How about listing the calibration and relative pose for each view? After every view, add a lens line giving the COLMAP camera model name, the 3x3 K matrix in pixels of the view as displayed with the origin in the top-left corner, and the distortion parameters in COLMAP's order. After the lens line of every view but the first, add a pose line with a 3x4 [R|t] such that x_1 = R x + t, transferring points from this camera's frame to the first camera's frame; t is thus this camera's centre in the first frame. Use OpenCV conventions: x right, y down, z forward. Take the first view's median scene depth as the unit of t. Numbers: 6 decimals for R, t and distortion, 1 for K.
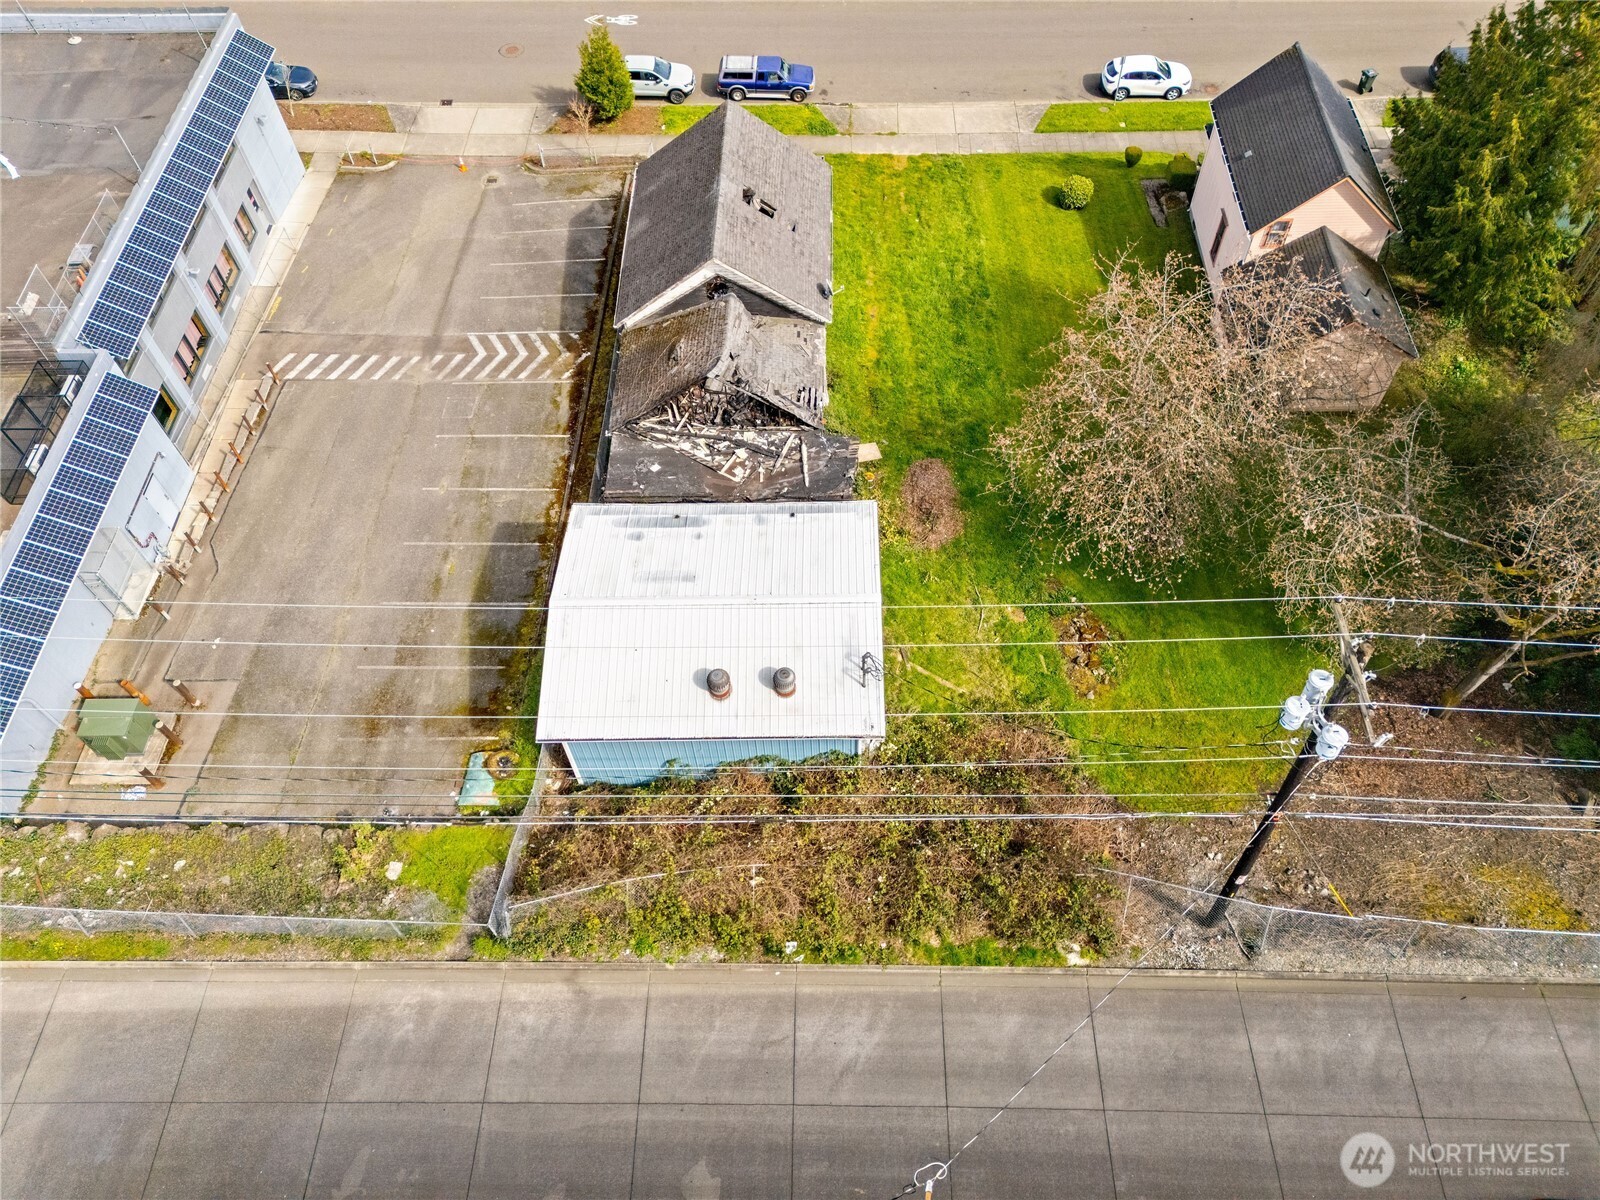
lens RADIAL K [[1172.2, 0, 806.5], [0, 1172.2, 594.0], [0, 0, 1]] dist [0.075718, -0.067876]
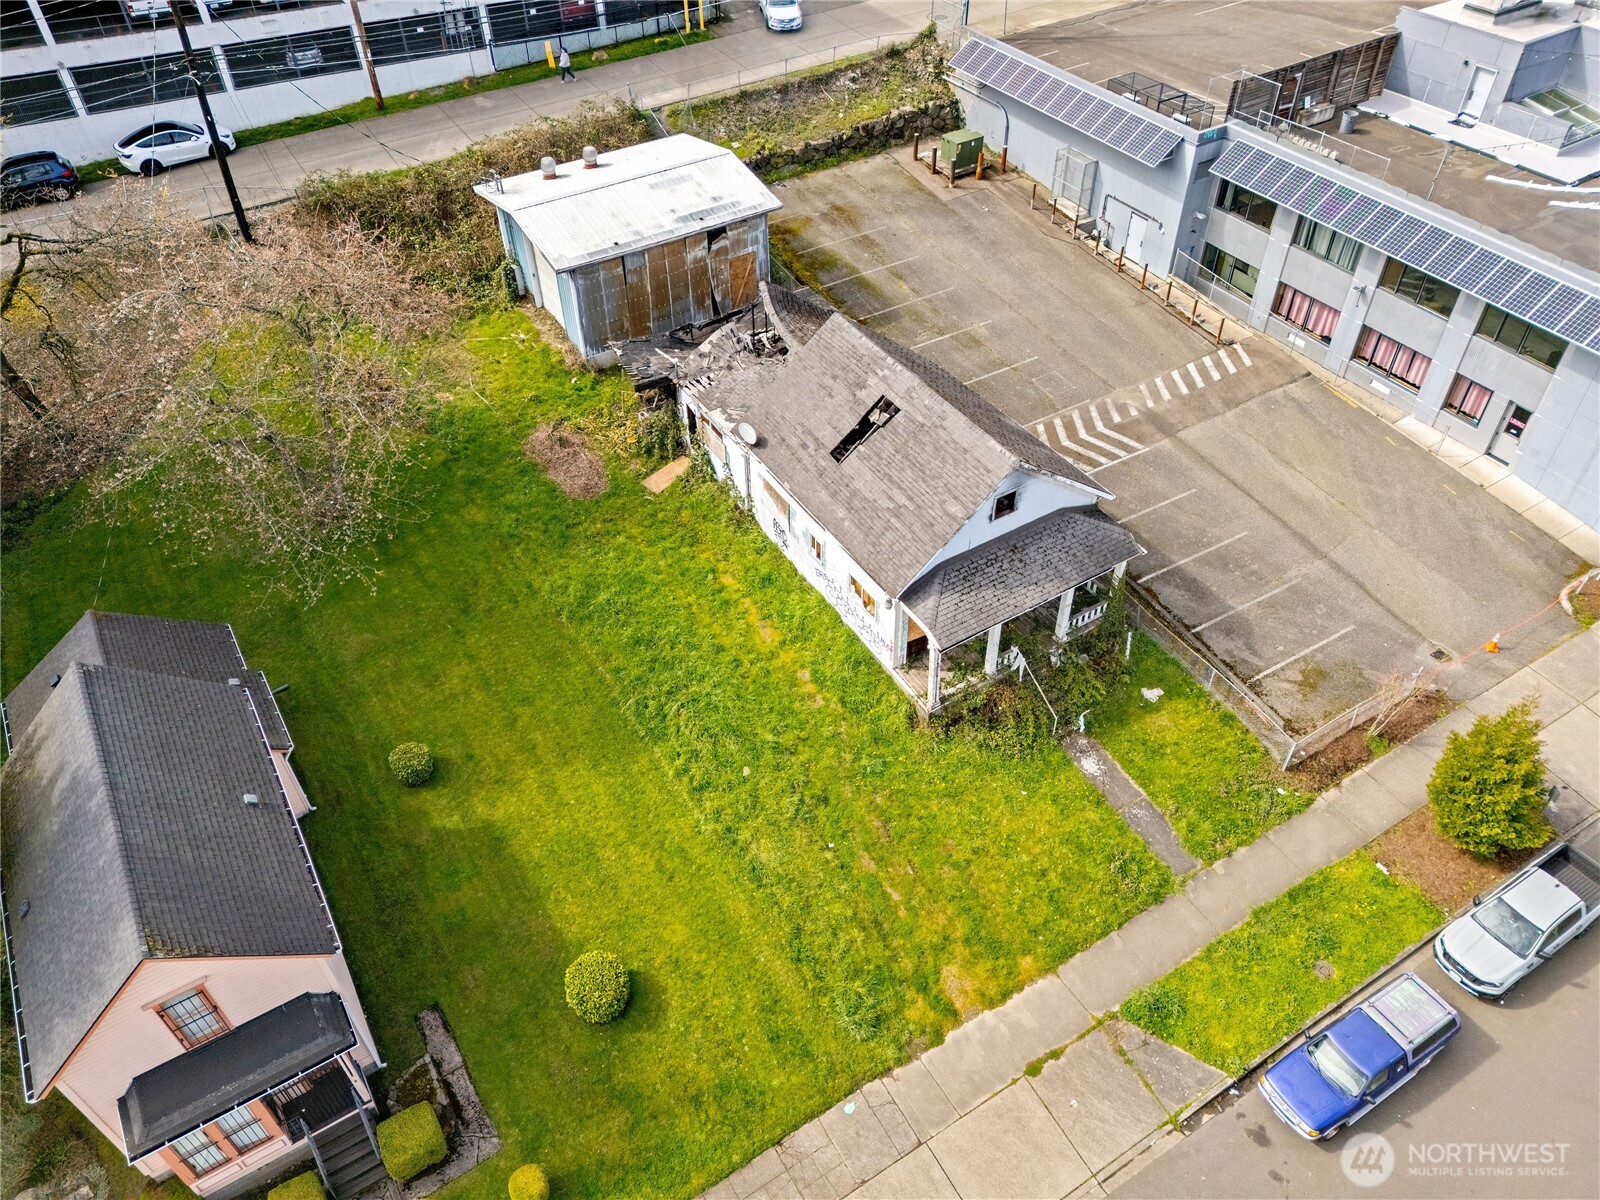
lens RADIAL K [[1172.2, 0, 806.5], [0, 1172.2, 594.0], [0, 0, 1]] dist [0.075718, -0.067876]
pose [[-0.841772, 0.395862, -0.367034, 0.310157], [-0.423434, -0.062443, 0.903773, -0.956776], [0.334850, 0.916185, 0.220184, 0.853552]]
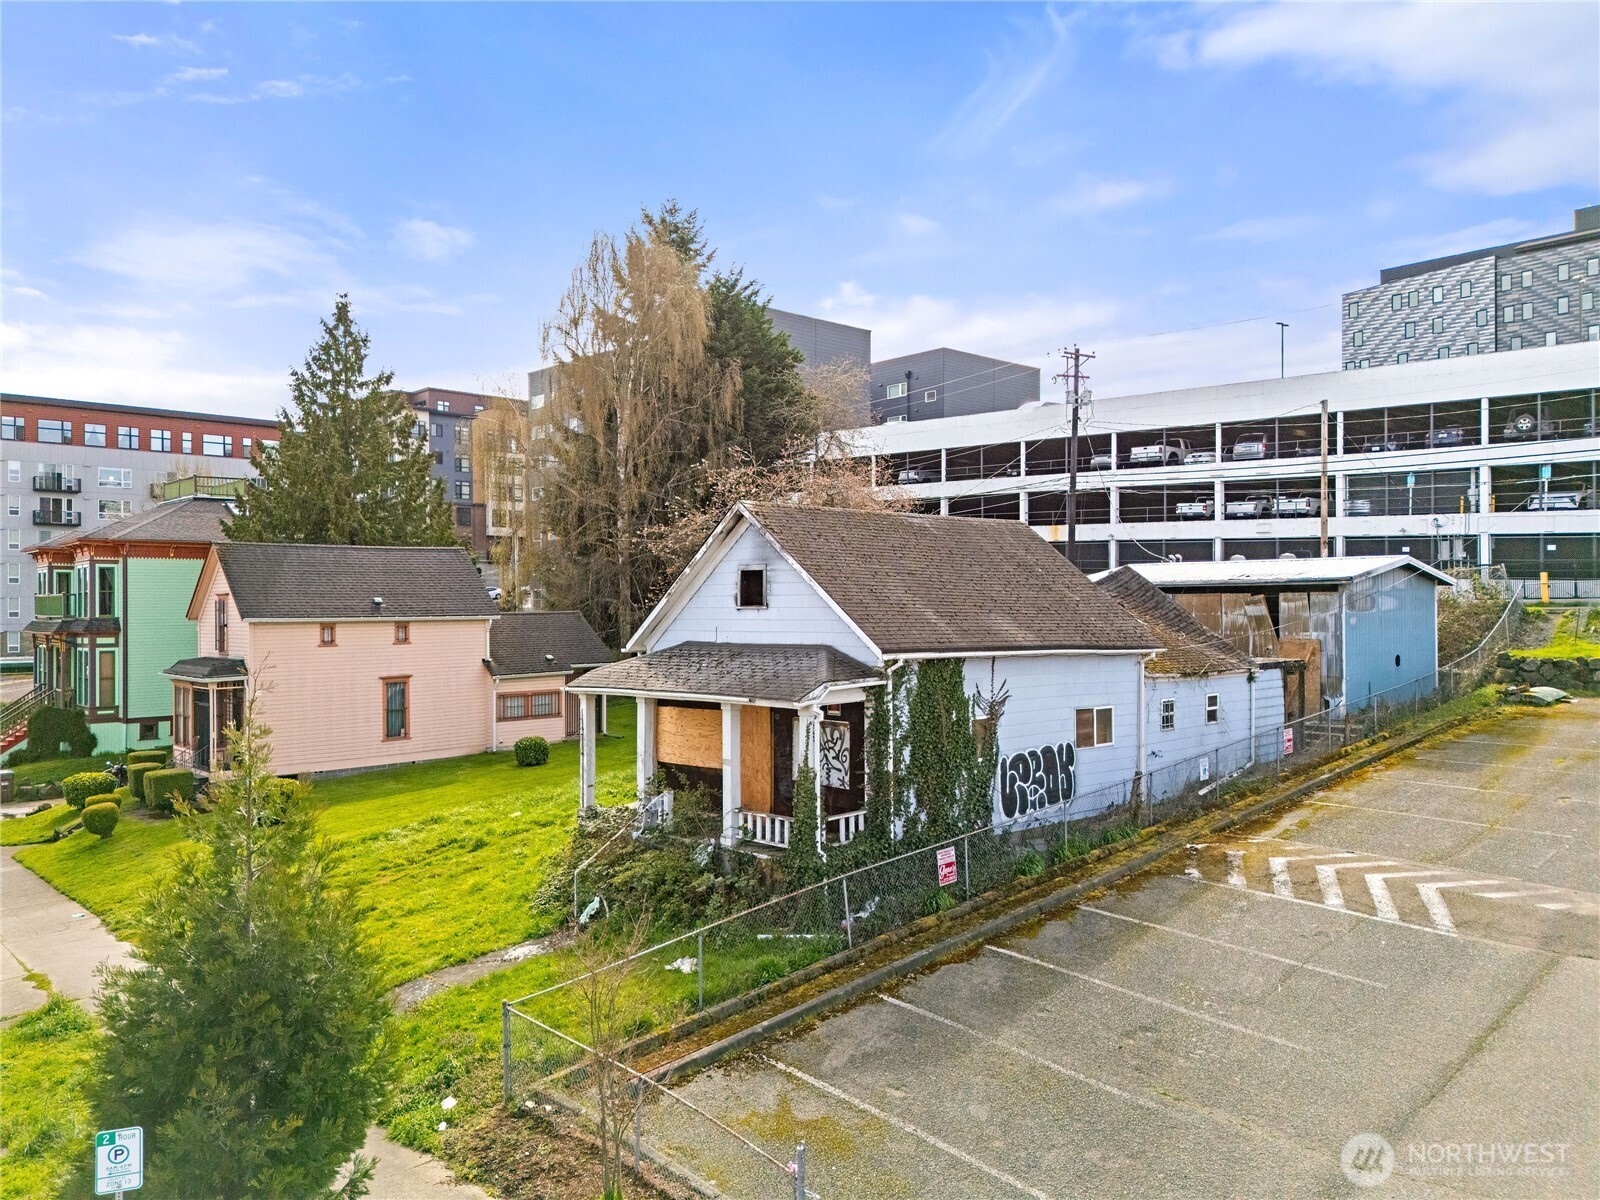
lens RADIAL K [[1172.2, 0, 806.5], [0, 1172.2, 594.0], [0, 0, 1]] dist [0.075718, -0.067876]
pose [[-0.690630, 0.034206, 0.722399, -0.436890], [0.606746, 0.570982, 0.553028, -0.635876], [-0.393560, 0.820250, -0.415091, 1.195436]]
